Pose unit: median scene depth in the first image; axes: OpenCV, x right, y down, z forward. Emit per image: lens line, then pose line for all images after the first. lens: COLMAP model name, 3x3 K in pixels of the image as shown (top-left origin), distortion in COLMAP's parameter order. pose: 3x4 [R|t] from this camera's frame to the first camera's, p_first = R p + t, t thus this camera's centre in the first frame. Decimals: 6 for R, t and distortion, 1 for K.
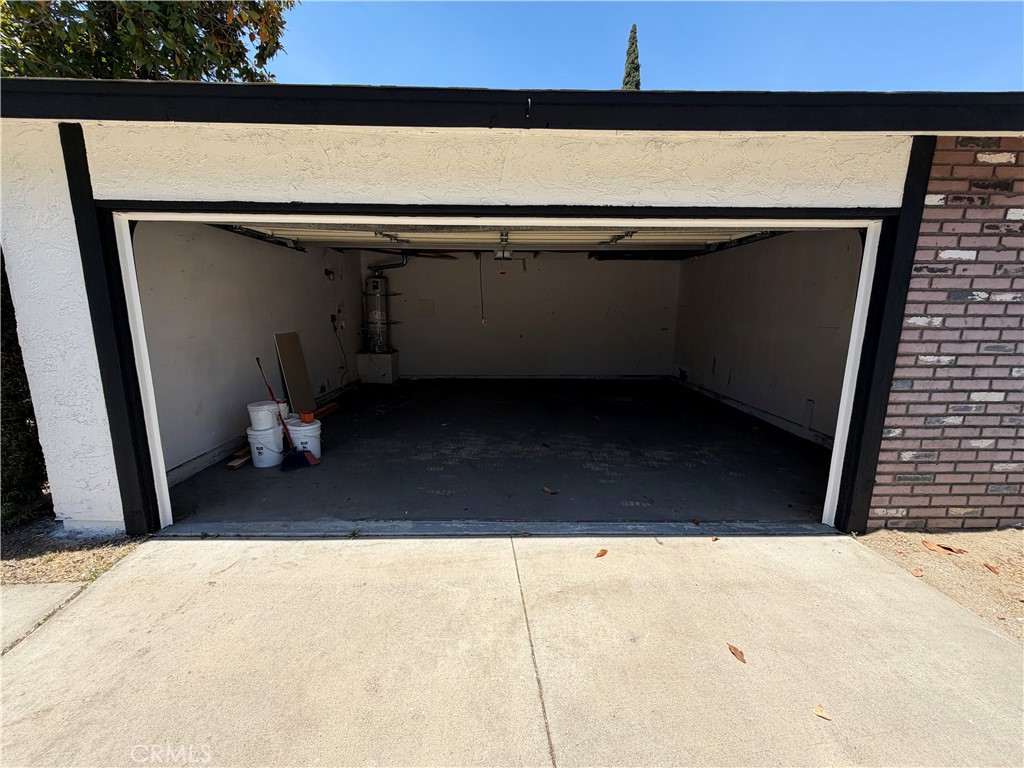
lens RADIAL K [[409.2, 0, 509.2], [0, 409.2, 384.5], [0, 0, 1]] dist [-0.000541, -0.000245]
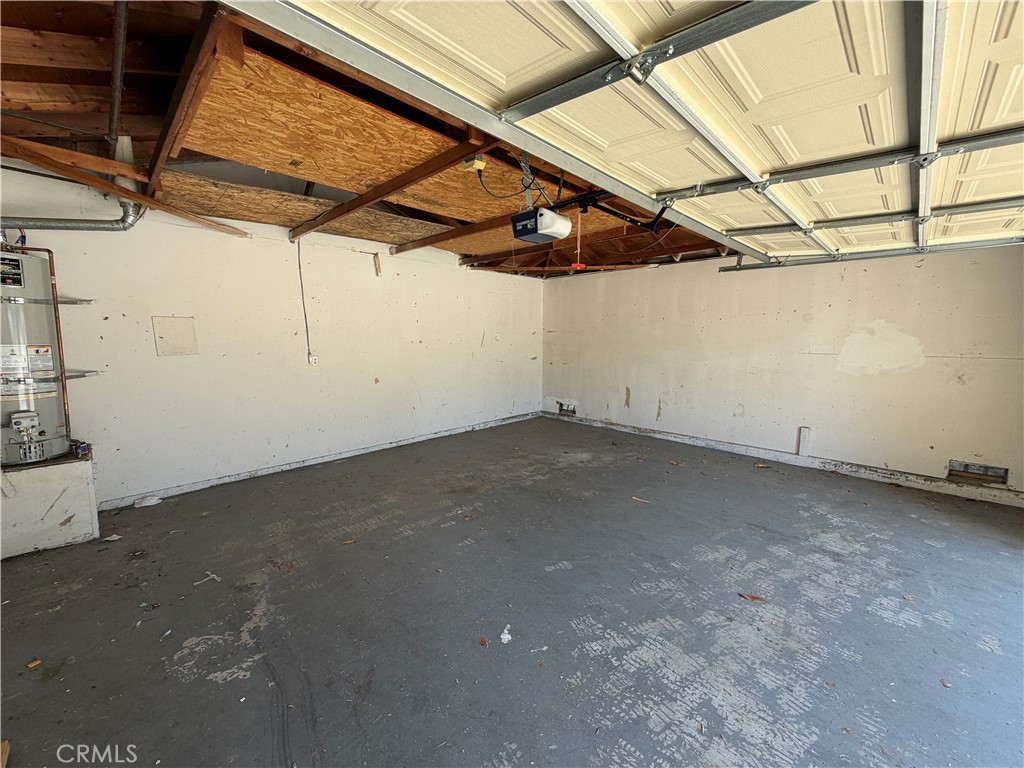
lens RADIAL K [[409.2, 0, 509.2], [0, 409.2, 384.5], [0, 0, 1]] dist [-0.000541, -0.000245]
pose [[0.713307, -0.090692, 0.694959, -0.461053], [0.129347, 0.991594, -0.003359, -0.156855], [-0.688812, 0.092286, 0.719042, 0.797618]]
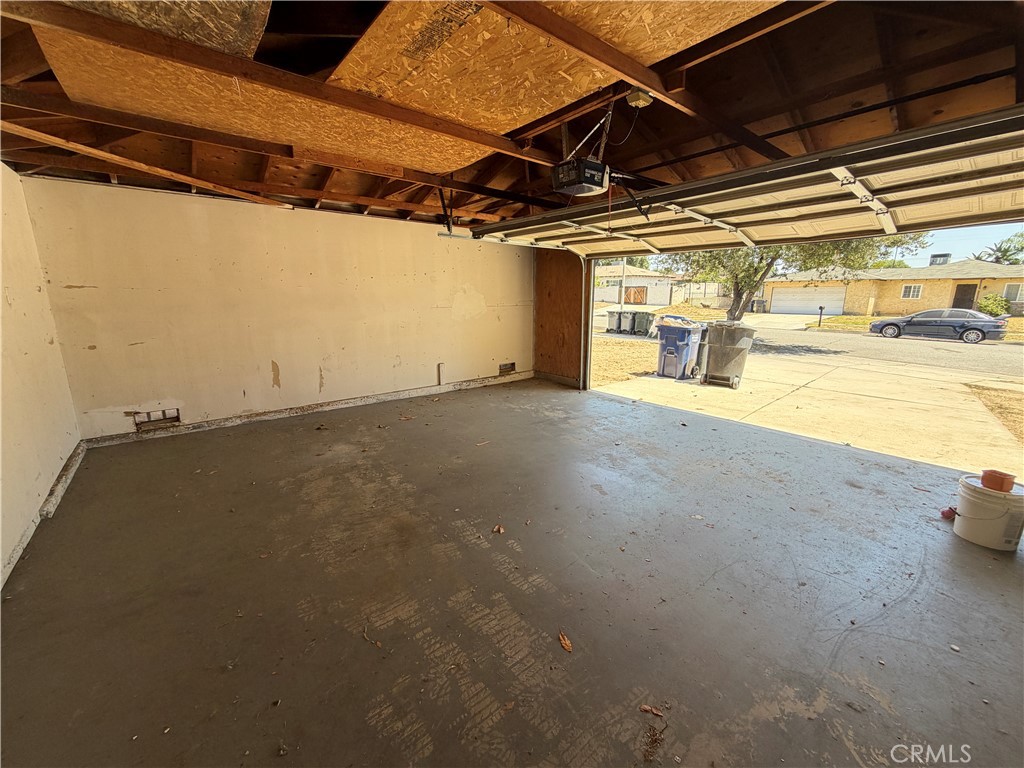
lens RADIAL K [[409.2, 0, 509.2], [0, 409.2, 384.5], [0, 0, 1]] dist [-0.000541, -0.000245]
pose [[-0.615878, -0.172528, 0.768719, -0.435470], [0.140691, 0.935959, 0.322781, -0.300587], [-0.775178, 0.306946, -0.552163, 1.625753]]
